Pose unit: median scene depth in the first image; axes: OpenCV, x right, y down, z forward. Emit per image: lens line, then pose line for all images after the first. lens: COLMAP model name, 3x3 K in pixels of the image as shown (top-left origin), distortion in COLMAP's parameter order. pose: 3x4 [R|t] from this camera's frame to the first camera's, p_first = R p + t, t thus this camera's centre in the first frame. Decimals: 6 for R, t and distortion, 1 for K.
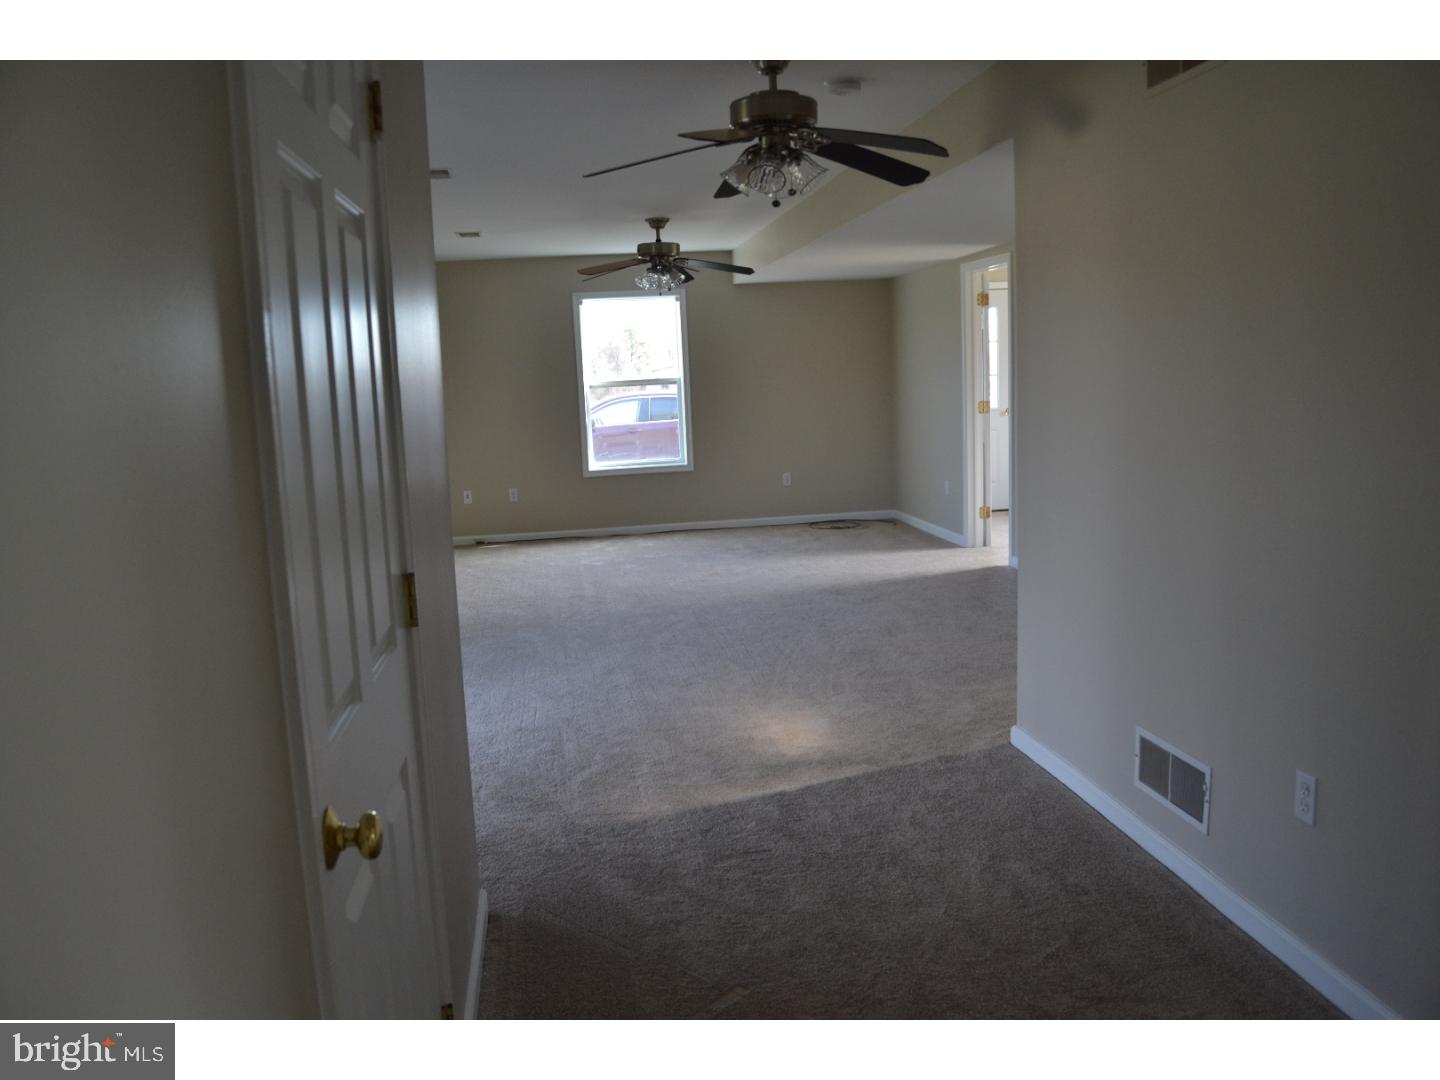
lens RADIAL K [[1146.5, 0, 720.0], [0, 1146.5, 540.0], [0, 0, 1]] dist [-0.071175, 0.017288]
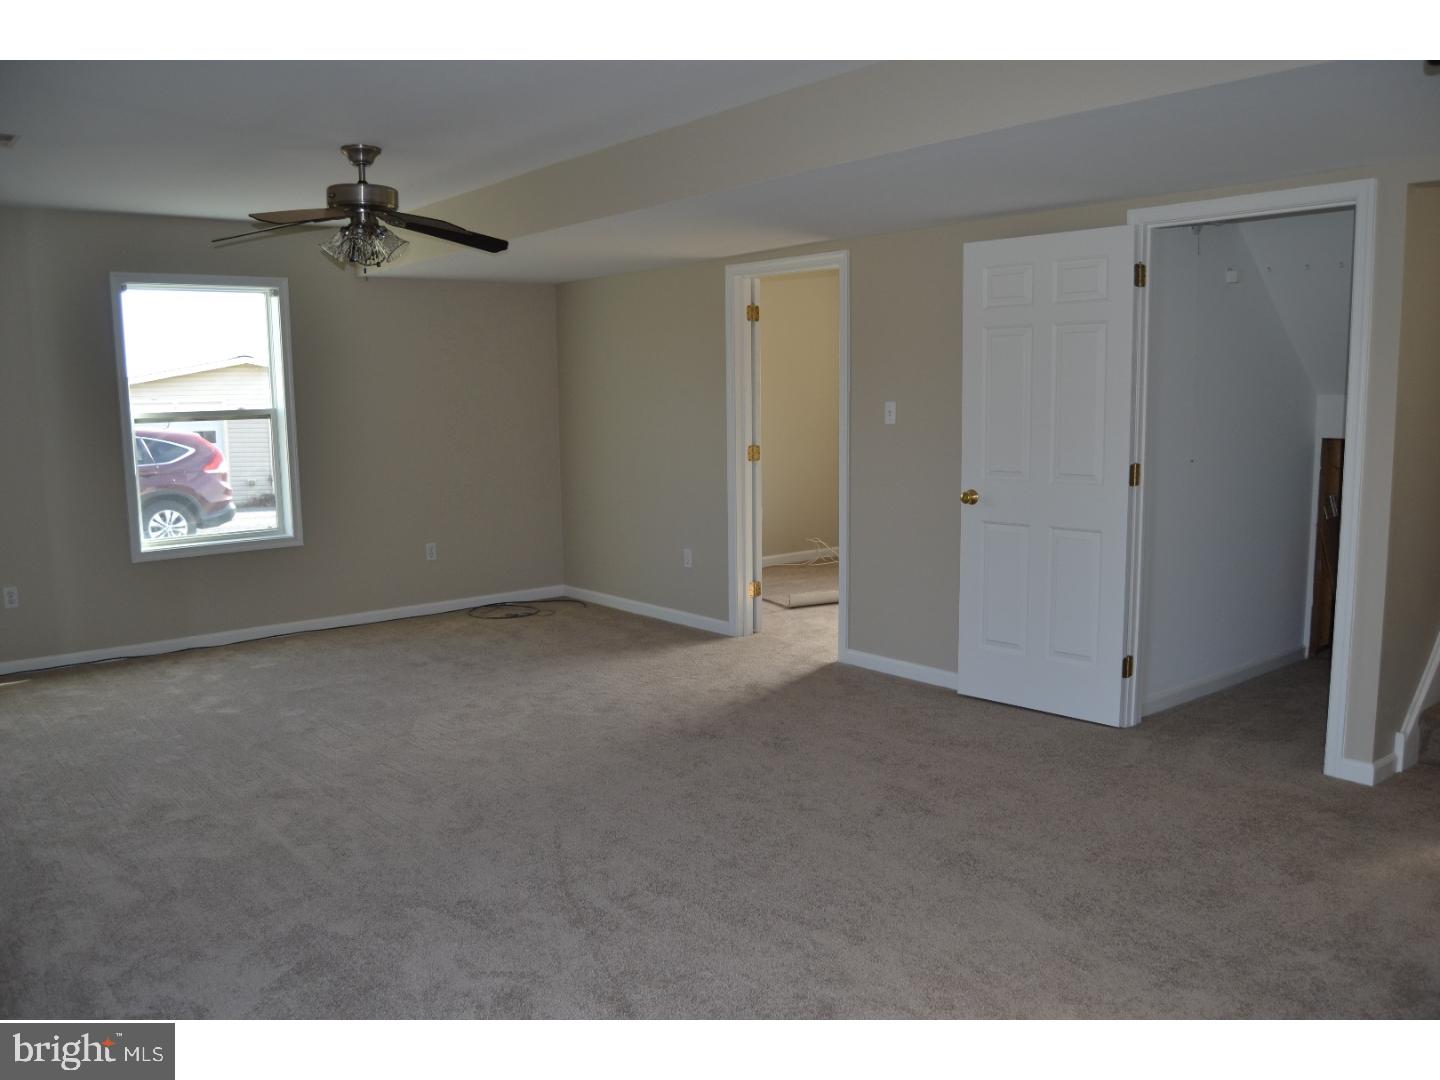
lens RADIAL K [[1146.5, 0, 720.0], [0, 1146.5, 540.0], [0, 0, 1]] dist [-0.071175, 0.017288]
pose [[0.856671, -0.034897, 0.514682, -0.184473], [0.053313, 0.998356, -0.021046, -0.042178], [-0.513101, 0.045469, 0.857123, 0.342545]]
